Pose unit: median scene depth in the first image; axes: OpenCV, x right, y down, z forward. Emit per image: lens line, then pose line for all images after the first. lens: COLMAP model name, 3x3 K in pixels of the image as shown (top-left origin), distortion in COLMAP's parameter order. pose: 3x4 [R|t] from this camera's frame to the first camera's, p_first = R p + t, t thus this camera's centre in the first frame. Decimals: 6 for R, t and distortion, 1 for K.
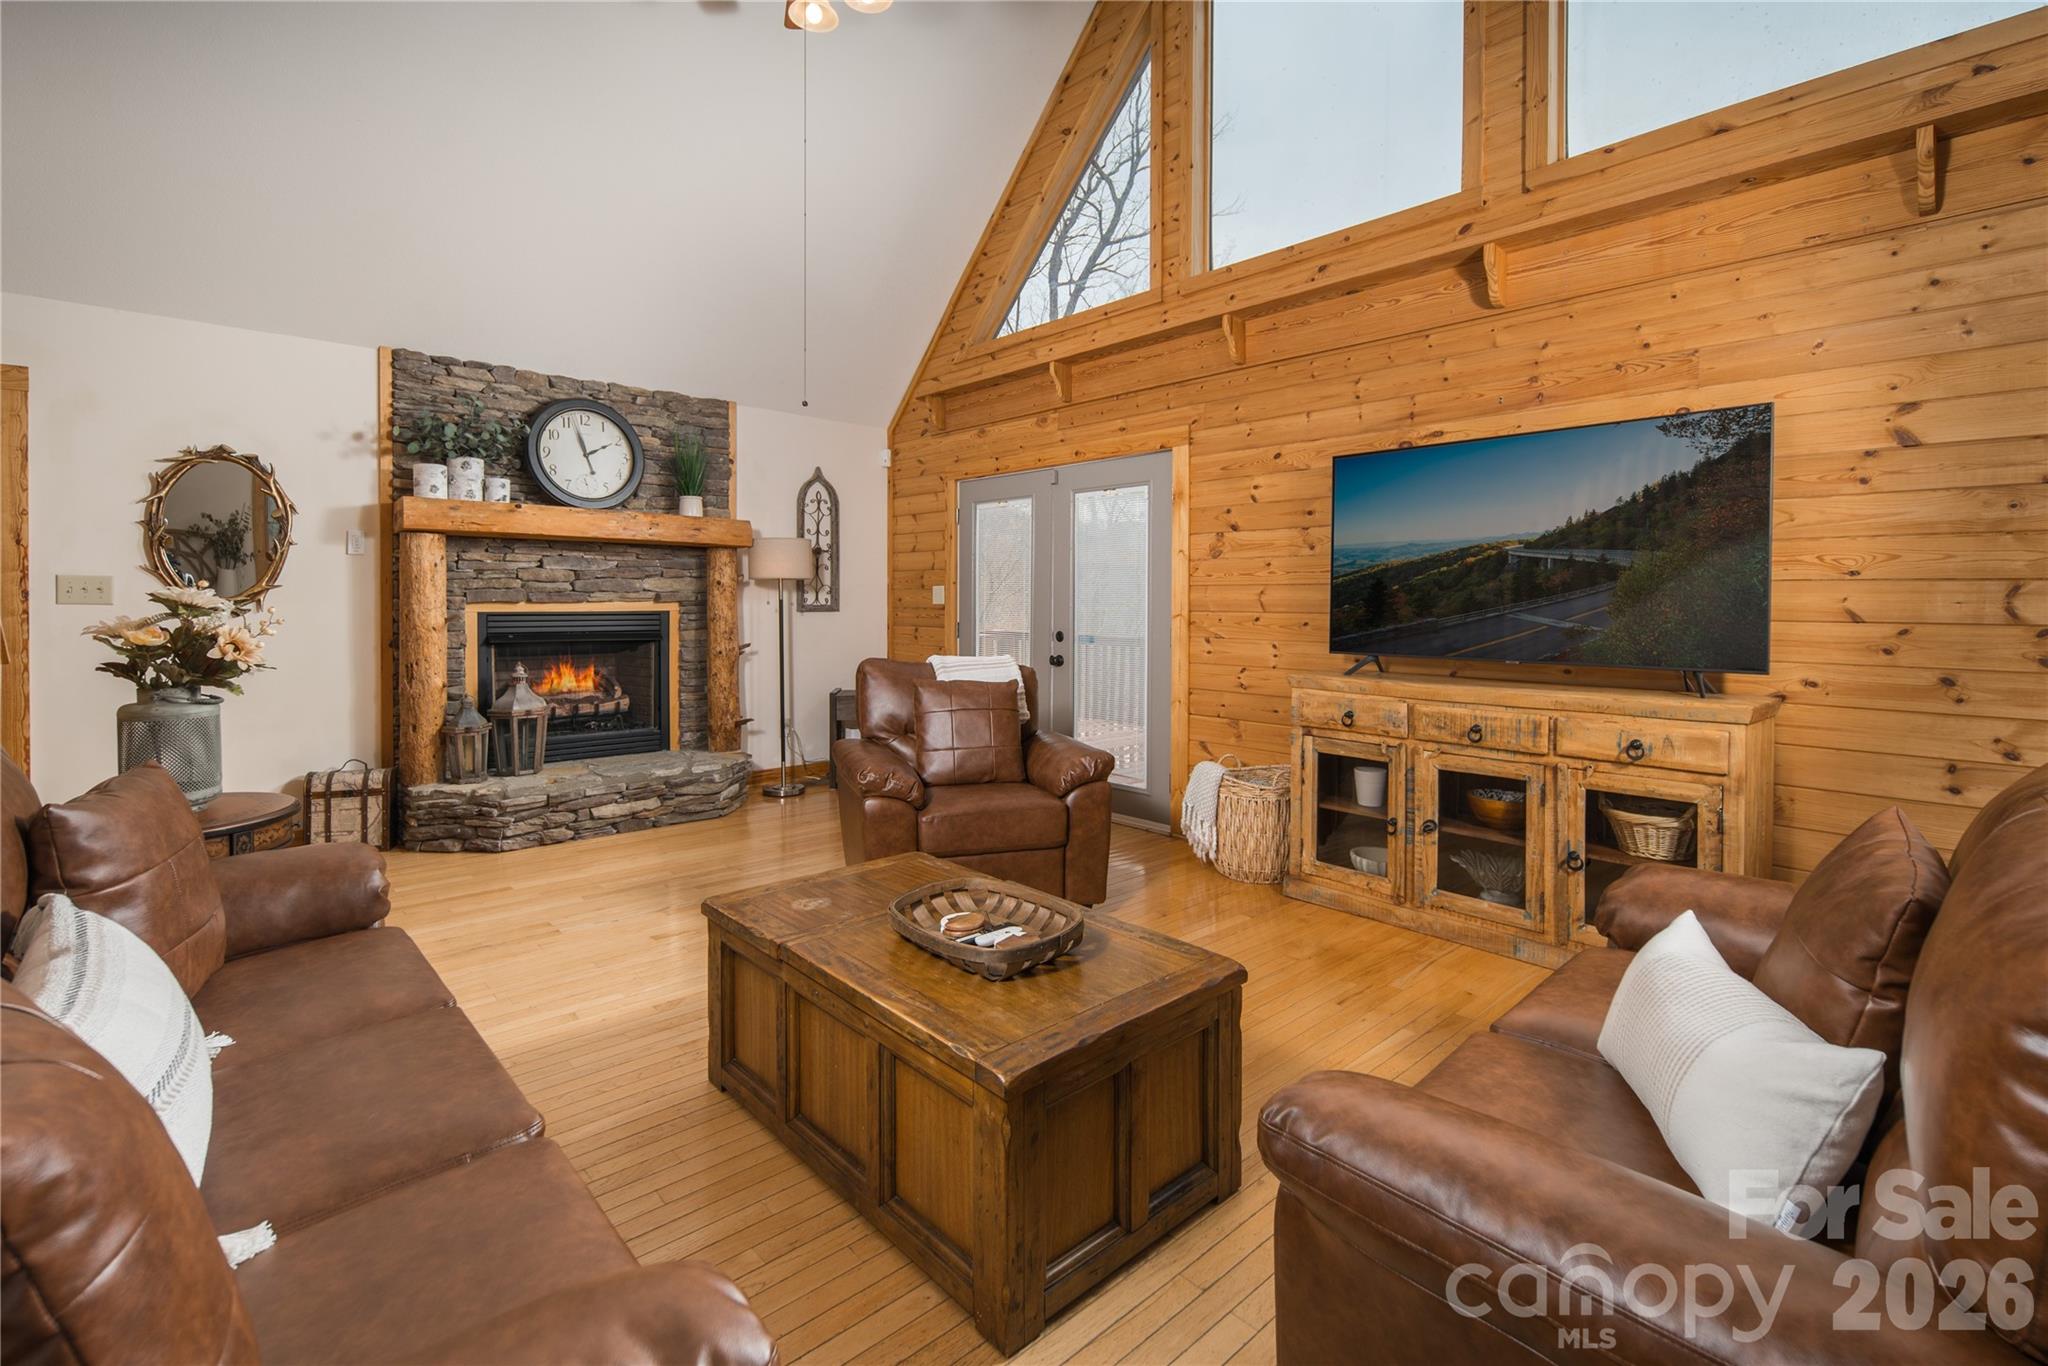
lens RADIAL K [[918.1, 0, 1024.7], [0, 918.1, 611.1], [0, 0, 1]] dist [0.006324, 0.001131]
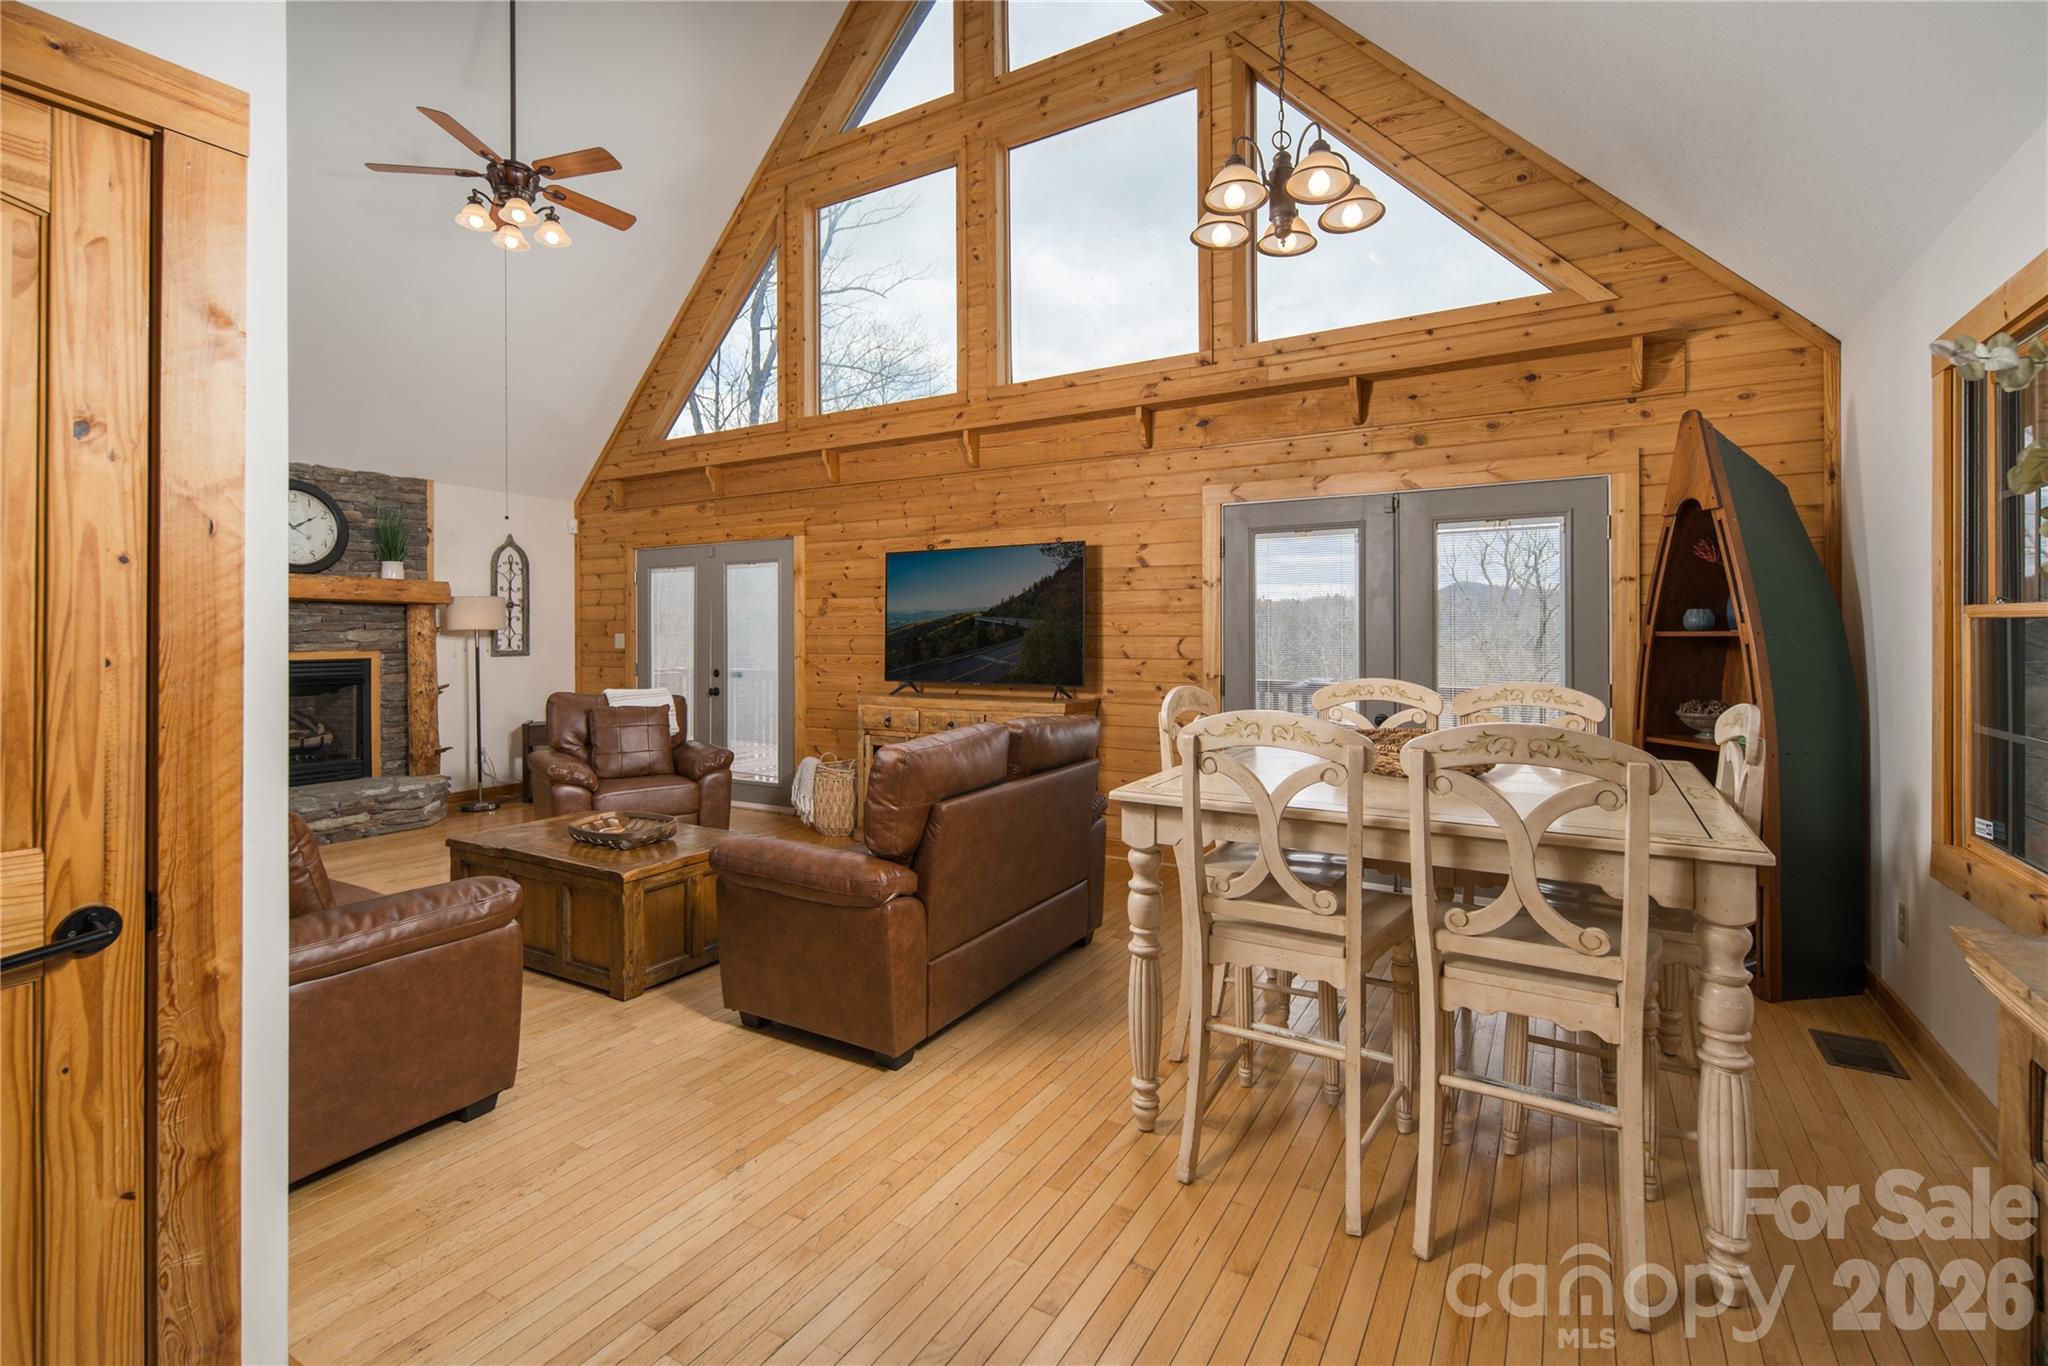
lens RADIAL K [[960.8, 0, 1022.9], [0, 960.8, 632.3], [0, 0, 1]] dist [0.001065, -0.000207]
pose [[0.961715, -0.007754, 0.273943, 0.092157], [0.011034, 0.999885, -0.010435, -0.013224], [-0.273830, 0.013058, 0.961689, -0.484995]]
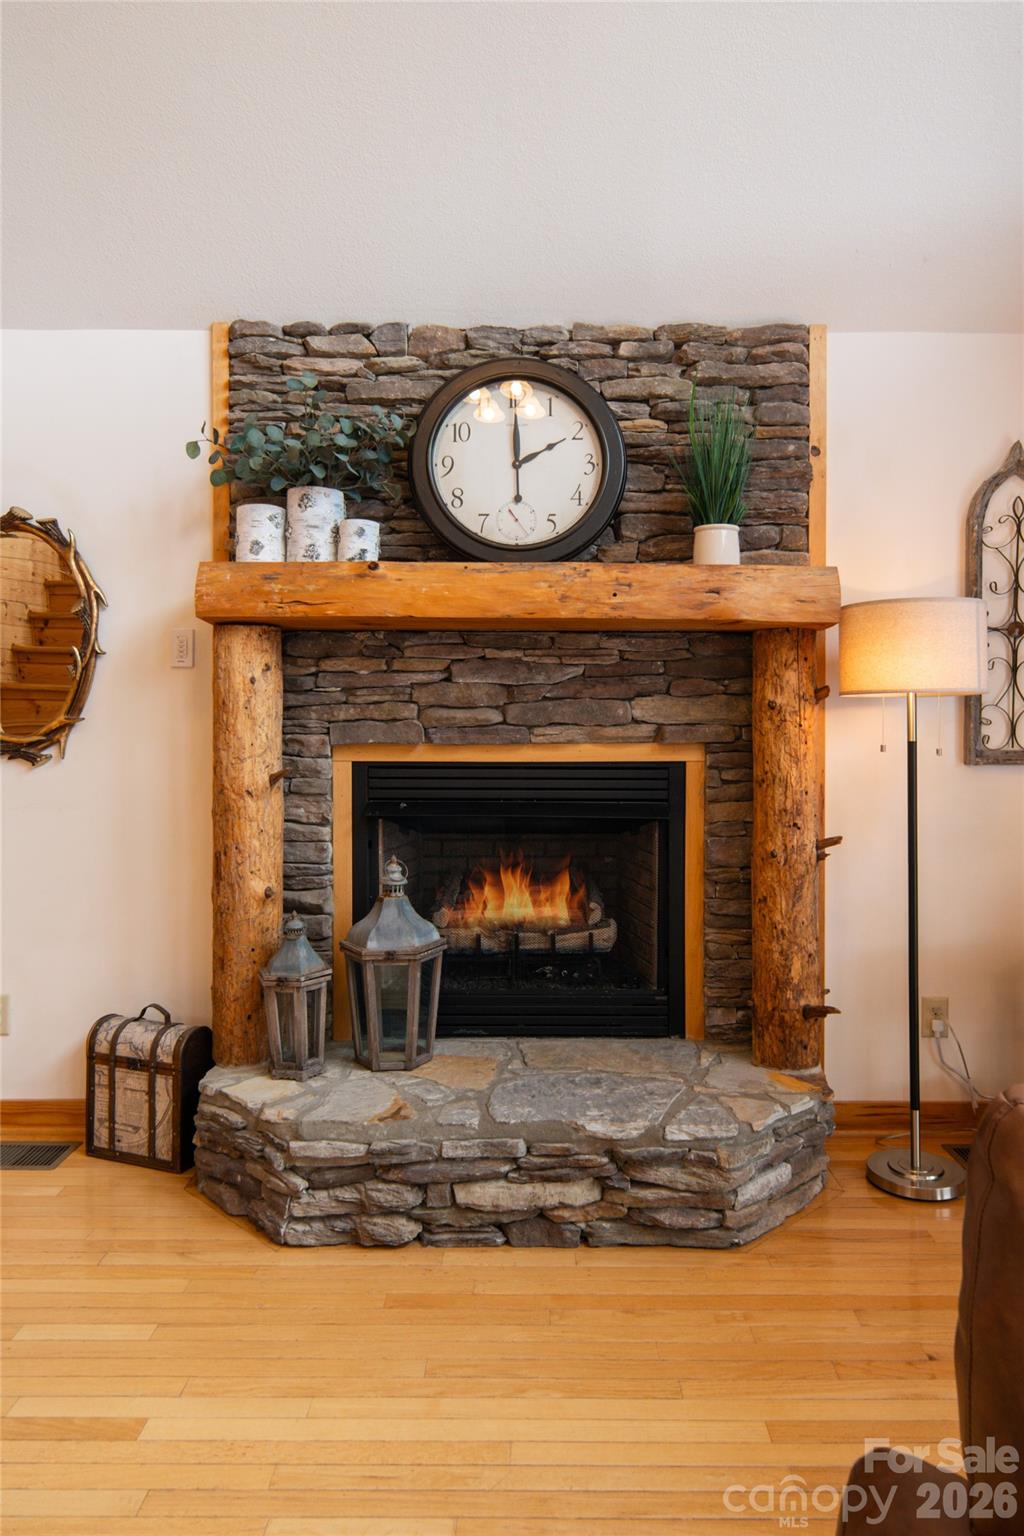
lens RADIAL K [[1042.9, 0, 516.0], [0, 1042.9, 732.3], [0, 0, 1]] dist [-0.005097, 0.009869]
pose [[0.742215, 0.003563, -0.670153, -0.087279], [-0.007092, 0.999972, -0.002538, -0.017130], [0.670125, 0.006636, 0.742219, 0.614174]]
